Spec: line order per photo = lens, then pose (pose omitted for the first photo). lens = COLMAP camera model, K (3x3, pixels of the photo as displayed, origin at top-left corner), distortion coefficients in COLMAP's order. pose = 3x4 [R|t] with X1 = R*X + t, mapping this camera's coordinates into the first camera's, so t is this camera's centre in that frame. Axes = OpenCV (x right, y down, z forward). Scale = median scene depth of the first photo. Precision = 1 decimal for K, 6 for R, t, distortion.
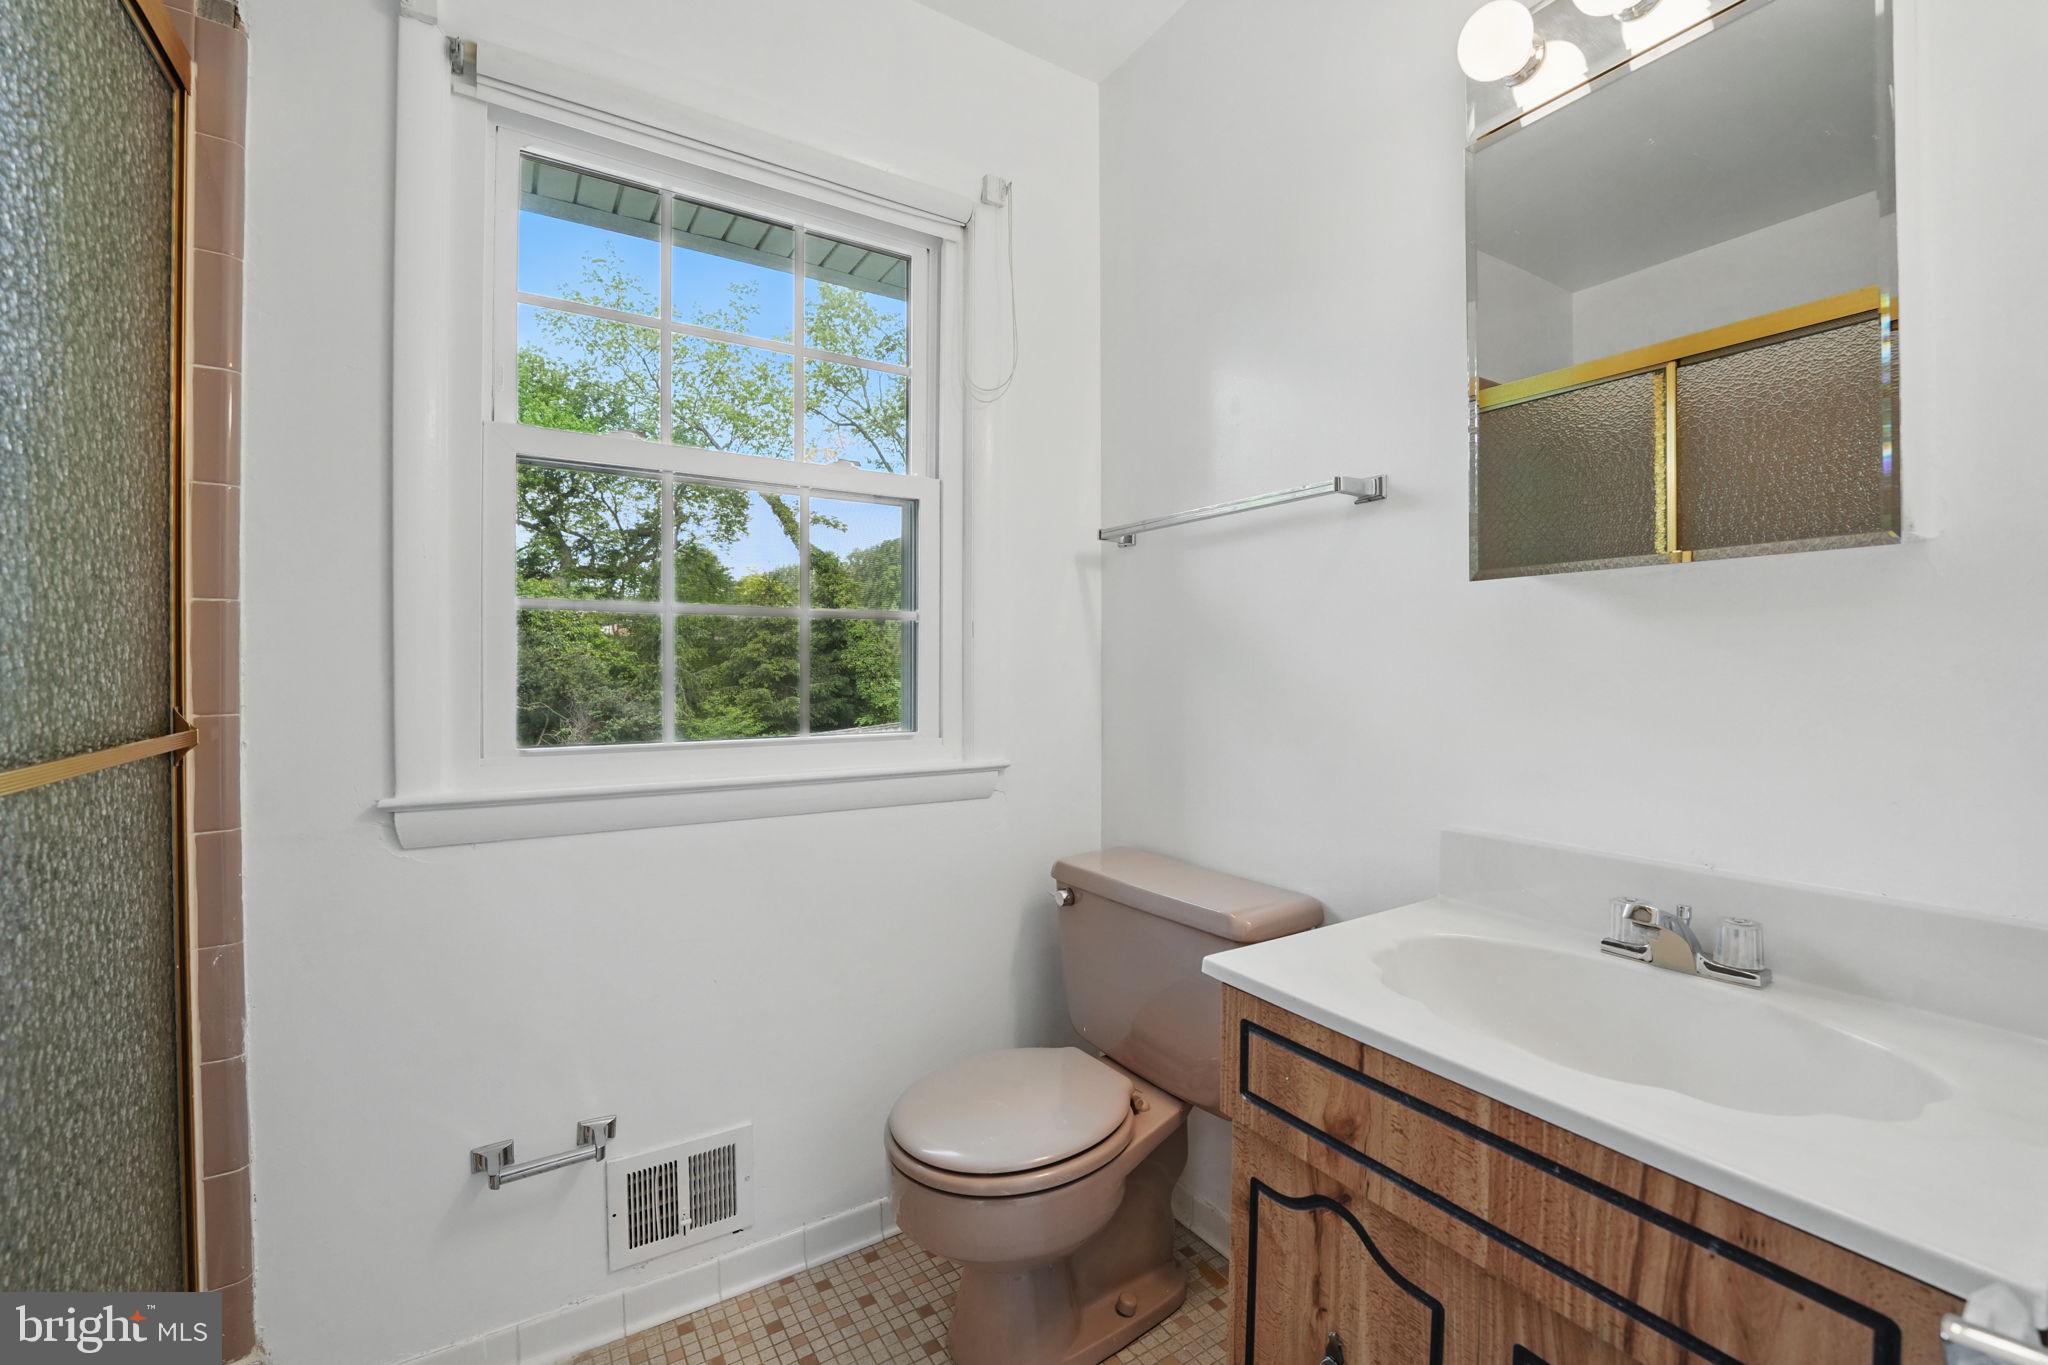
lens RADIAL K [[842.5, 0, 1025.8], [0, 842.5, 671.7], [0, 0, 1]] dist [-0.028108, 0.002146]
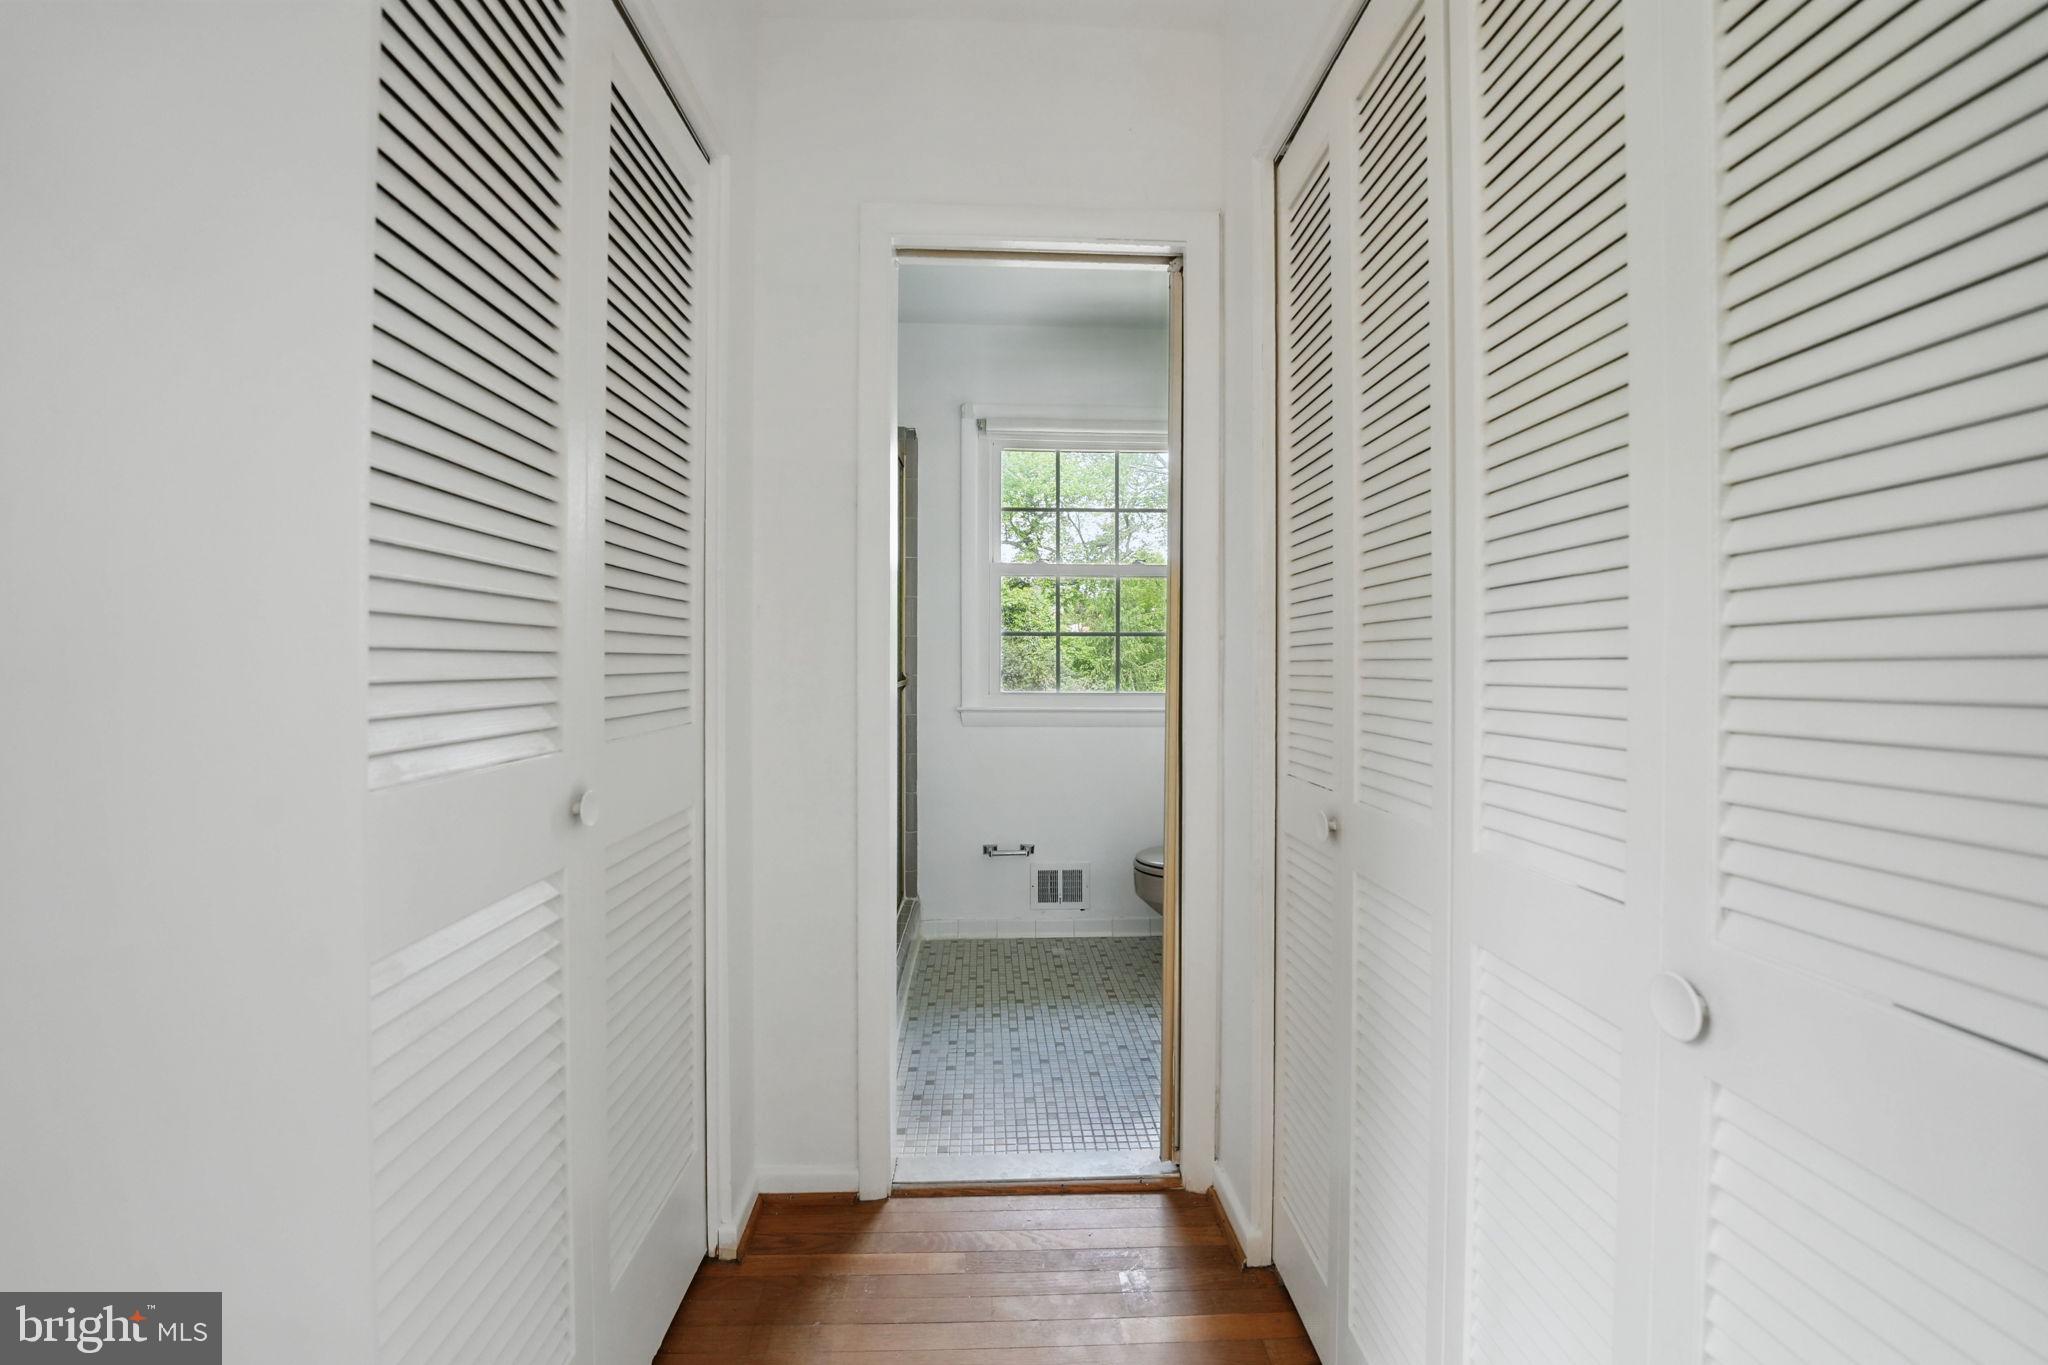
lens RADIAL K [[842.5, 0, 1022.6], [0, 842.5, 679.9], [0, 0, 1]] dist [-0.028108, 0.002146]
pose [[0.863820, 0.013906, -0.503608, 0.660682], [-0.005469, 0.999819, 0.018227, 0.012395], [0.503770, -0.012991, 0.863740, -1.056826]]
